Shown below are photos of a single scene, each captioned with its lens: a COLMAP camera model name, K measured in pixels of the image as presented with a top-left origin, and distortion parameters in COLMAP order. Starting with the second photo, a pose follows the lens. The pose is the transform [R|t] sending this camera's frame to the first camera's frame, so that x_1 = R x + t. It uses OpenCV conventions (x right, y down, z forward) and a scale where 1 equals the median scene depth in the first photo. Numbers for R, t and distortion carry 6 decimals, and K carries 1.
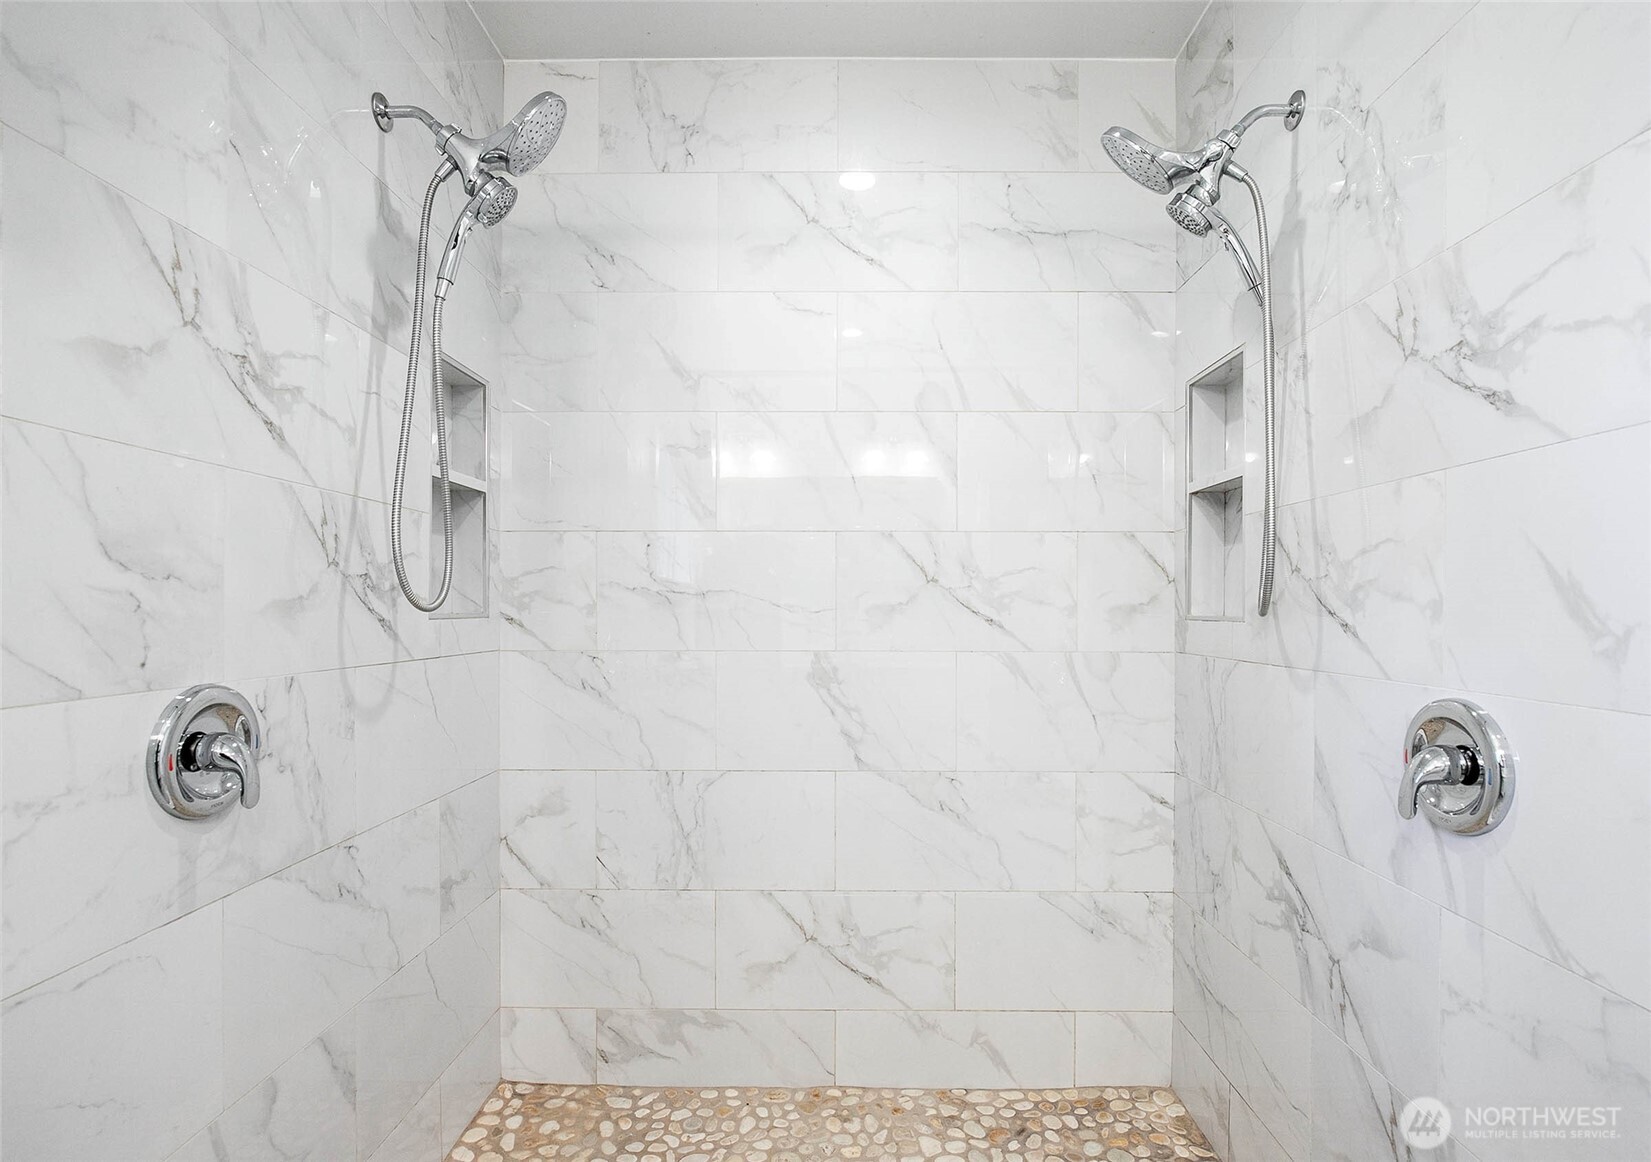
lens RADIAL K [[801.8, 0, 827.7], [0, 801.8, 611.1], [0, 0, 1]] dist [-0.010637, 0.000323]
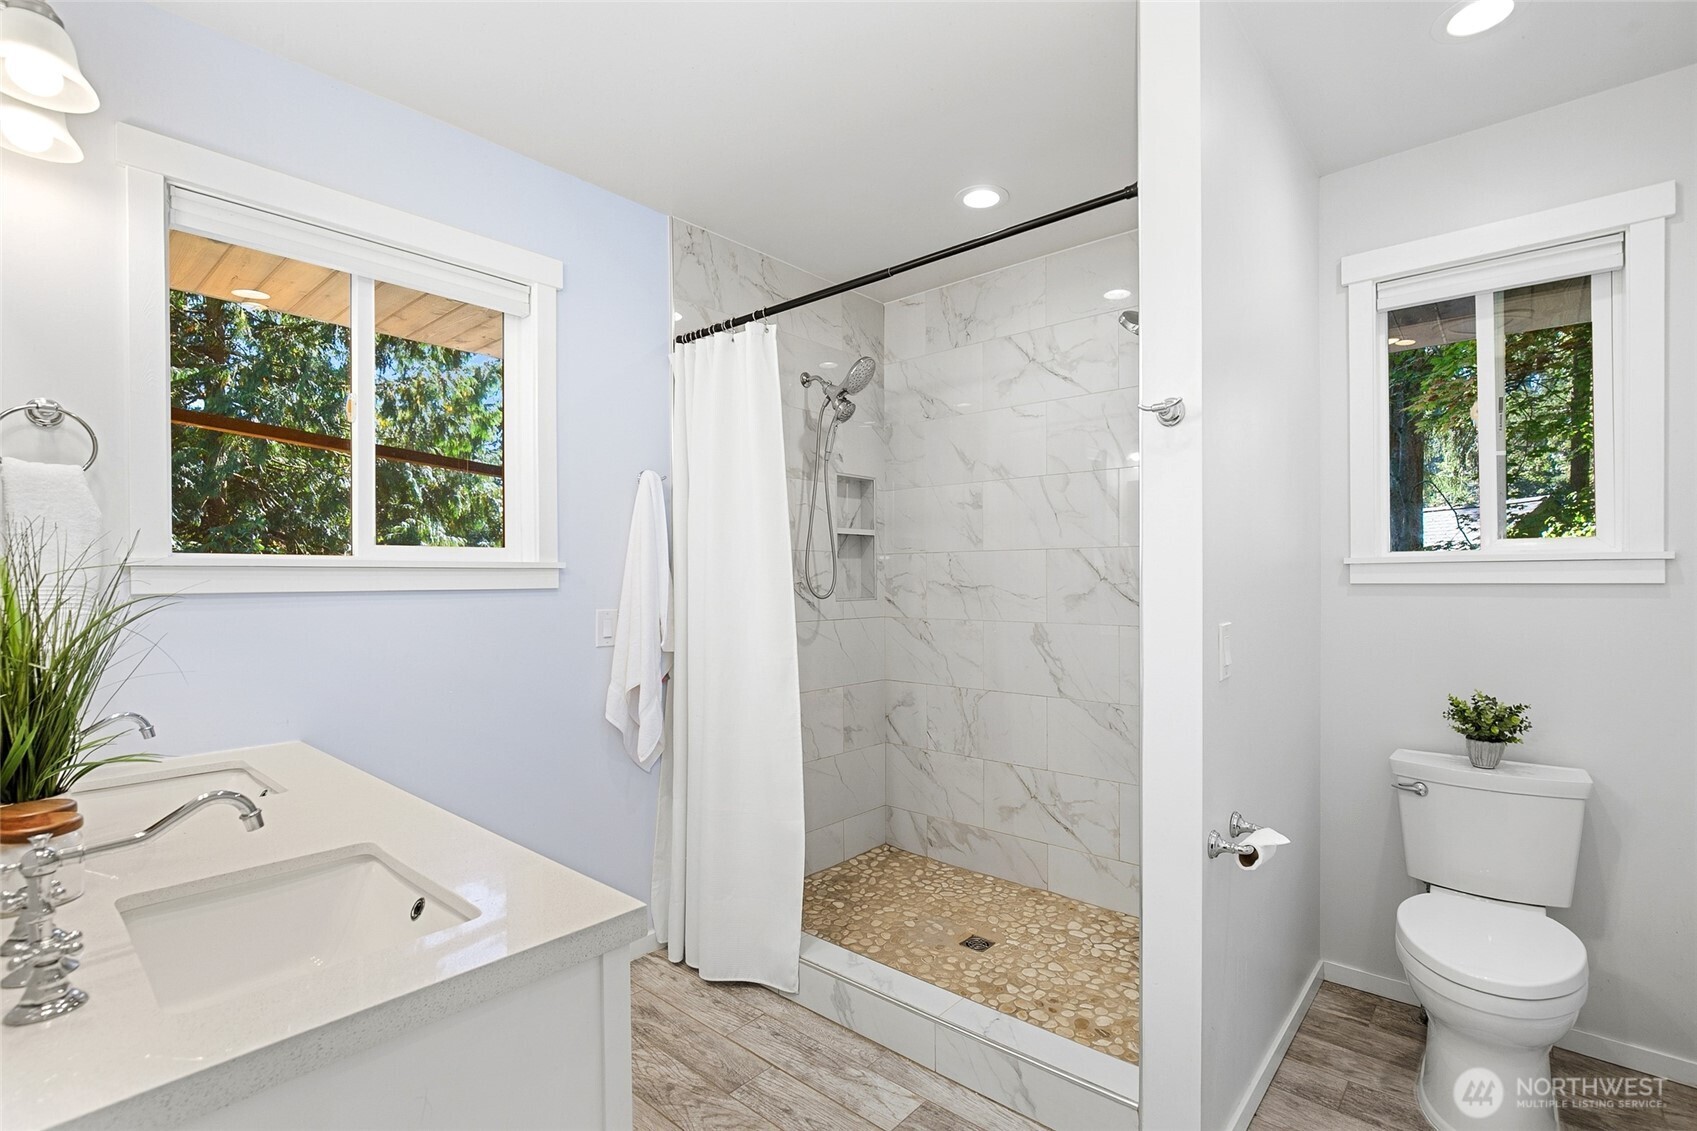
lens RADIAL K [[792.1, 0, 844.5], [0, 792.1, 584.9], [0, 0, 1]] dist [-0.003972, -0.000493]
pose [[0.752071, 0.000540, -0.659082, 0.759933], [0.004695, 0.999970, 0.006177, -0.038648], [0.659066, -0.007740, 0.752045, -0.477063]]
